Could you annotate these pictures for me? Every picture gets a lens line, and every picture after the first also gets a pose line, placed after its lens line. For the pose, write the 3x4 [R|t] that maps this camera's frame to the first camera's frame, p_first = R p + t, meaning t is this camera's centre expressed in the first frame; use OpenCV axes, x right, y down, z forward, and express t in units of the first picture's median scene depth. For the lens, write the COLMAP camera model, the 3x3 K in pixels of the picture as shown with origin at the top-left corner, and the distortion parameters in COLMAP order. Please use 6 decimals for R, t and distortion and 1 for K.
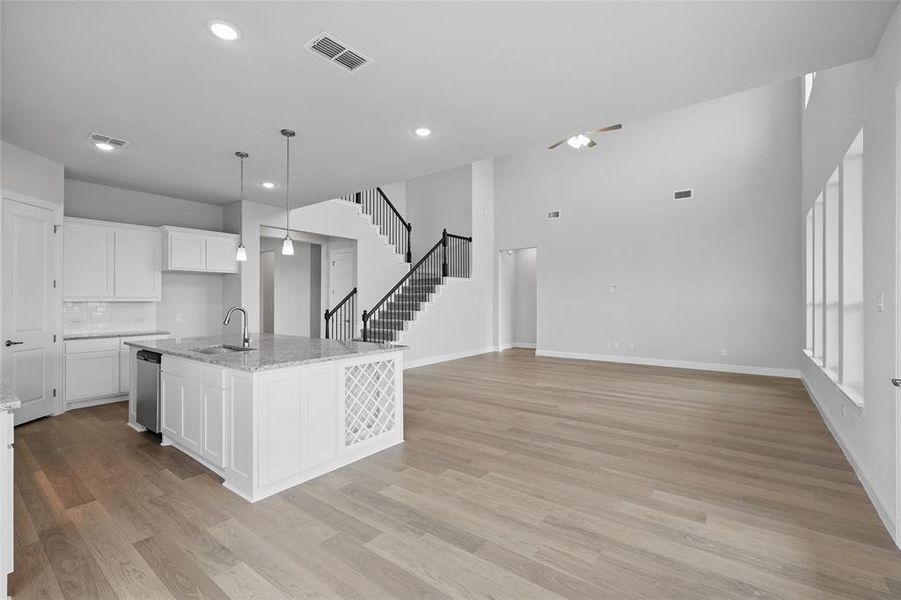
lens RADIAL K [[393.8, 0, 449.2], [0, 393.8, 298.3], [0, 0, 1]] dist [0.000529, 0.000127]
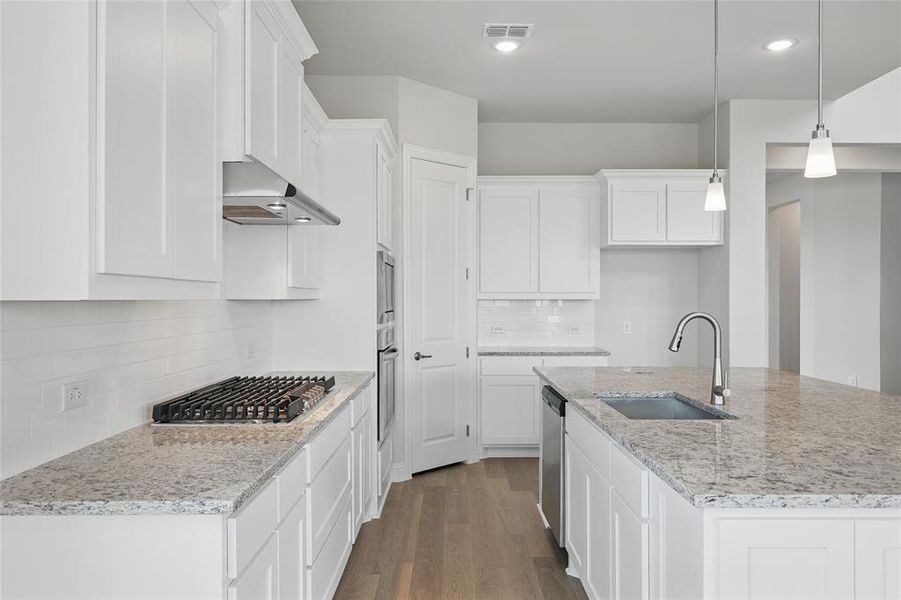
lens RADIAL K [[658.3, 0, 453.1], [0, 658.3, 297.2], [0, 0, 1]] dist [-0.002380, -0.000086]
pose [[0.611964, -0.000131, -0.790886, -0.096036], [0.002632, 0.999995, 0.001871, 0.002650], [0.790881, -0.003226, 0.611961, 0.256496]]
